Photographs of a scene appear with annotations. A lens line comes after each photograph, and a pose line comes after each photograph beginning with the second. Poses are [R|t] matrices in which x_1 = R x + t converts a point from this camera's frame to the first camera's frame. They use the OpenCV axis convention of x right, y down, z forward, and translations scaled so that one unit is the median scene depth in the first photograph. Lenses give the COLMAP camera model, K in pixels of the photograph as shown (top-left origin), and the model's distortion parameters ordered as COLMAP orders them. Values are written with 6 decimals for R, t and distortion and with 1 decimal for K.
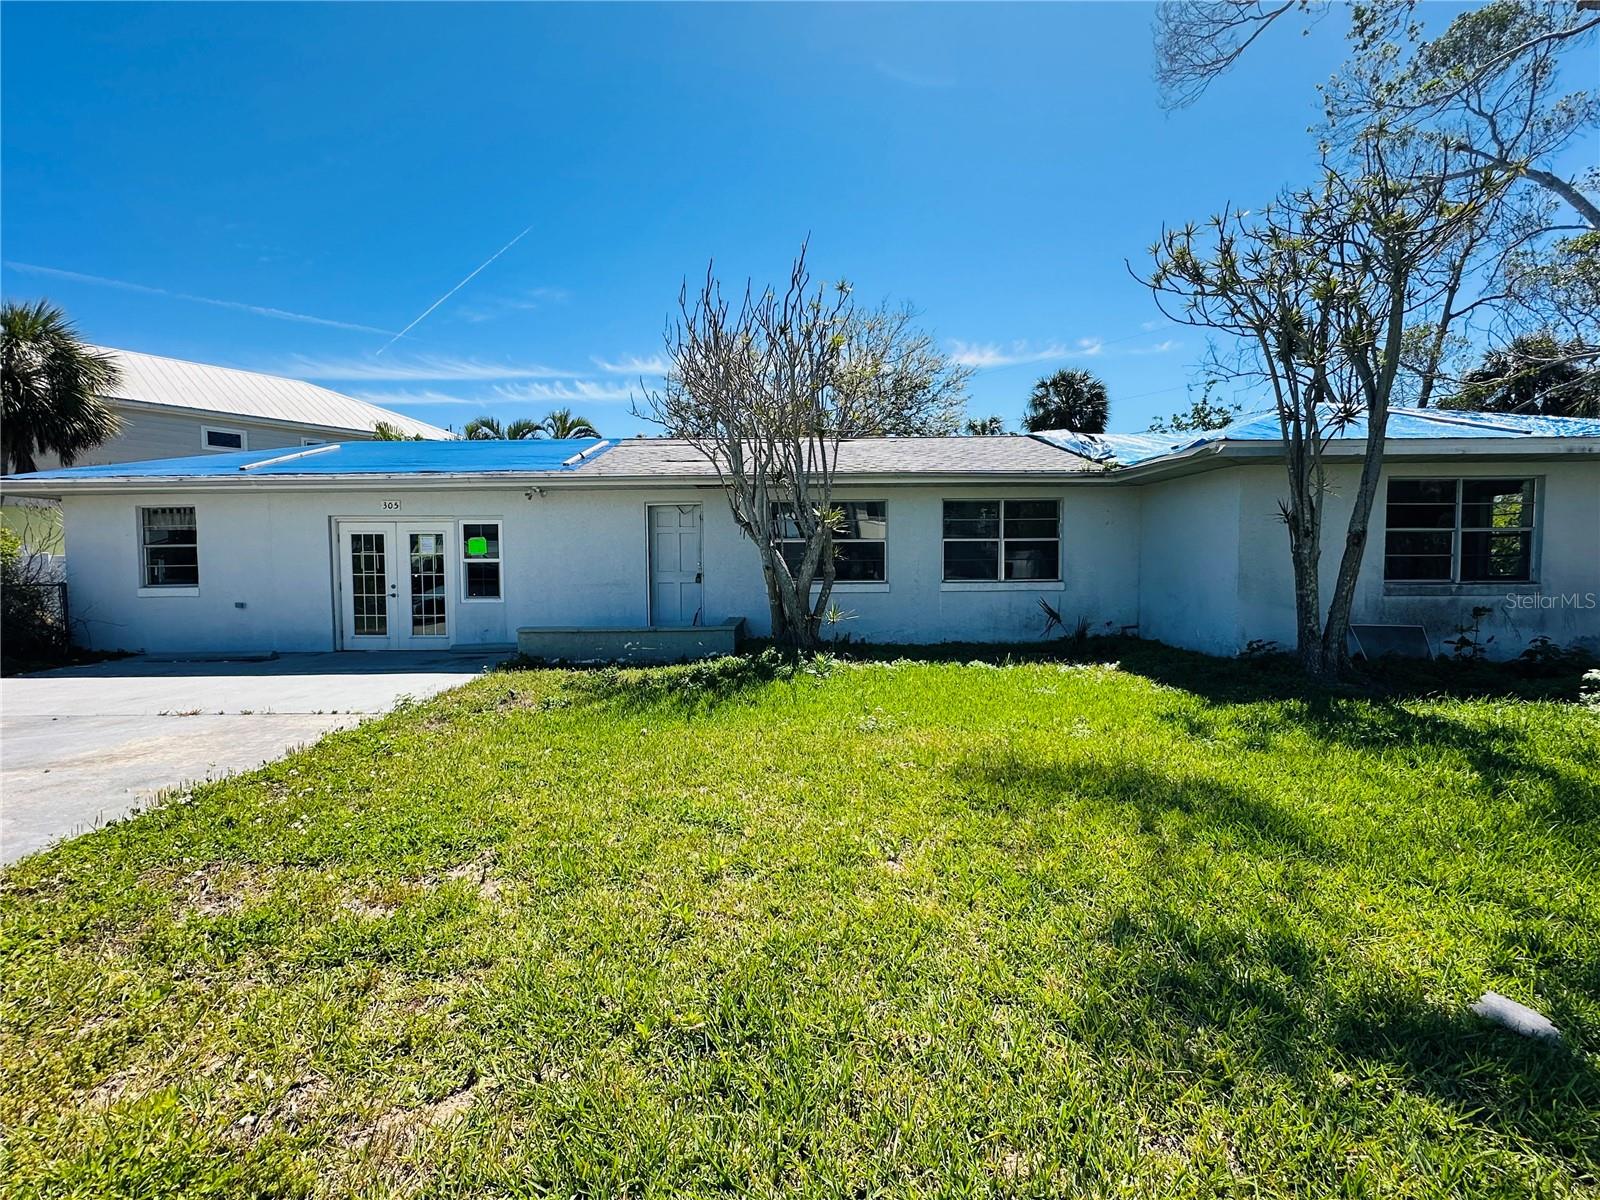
lens RADIAL K [[688.4, 0, 797.1], [0, 688.4, 599.8], [0, 0, 1]] dist [-0.004807, 0.000181]
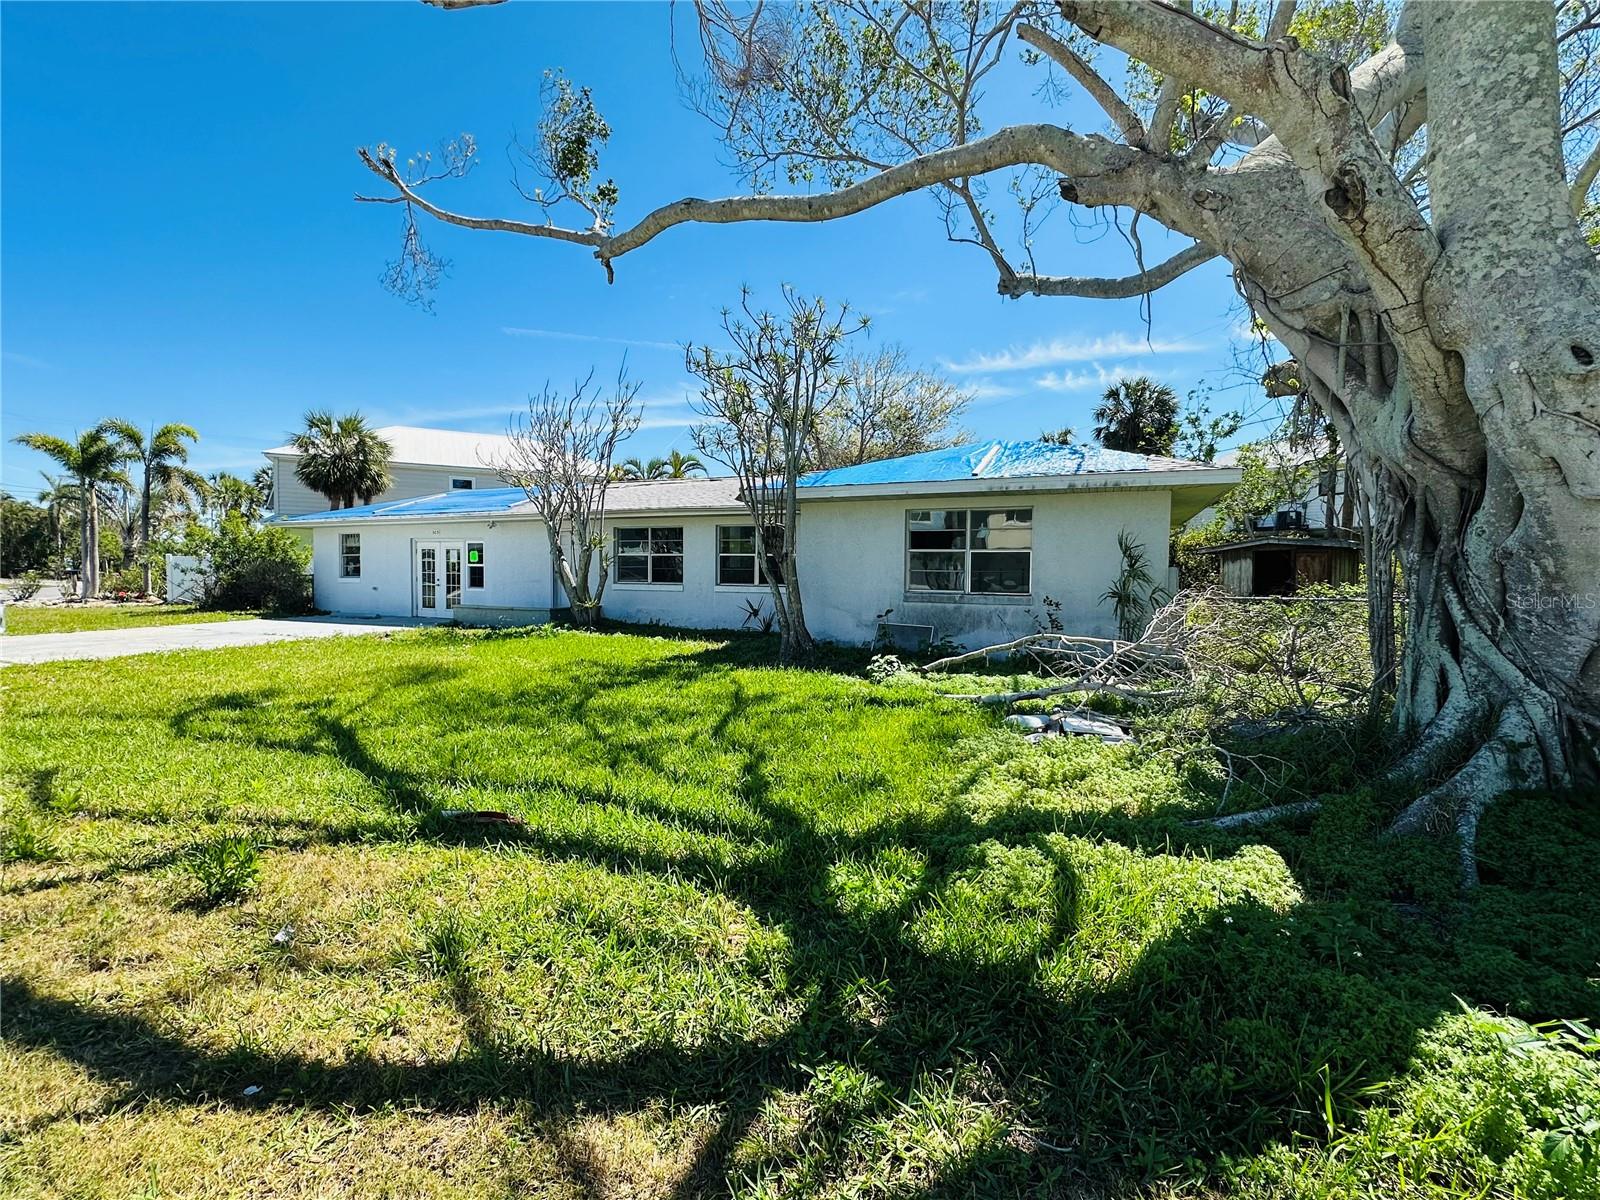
lens RADIAL K [[688.4, 0, 806.5], [0, 688.4, 597.4], [0, 0, 1]] dist [-0.004807, 0.000181]
pose [[0.917711, 0.031415, -0.396004, 0.911472], [-0.036794, 0.999305, -0.005991, -0.000245], [0.395541, 0.020069, 0.918229, -0.189074]]
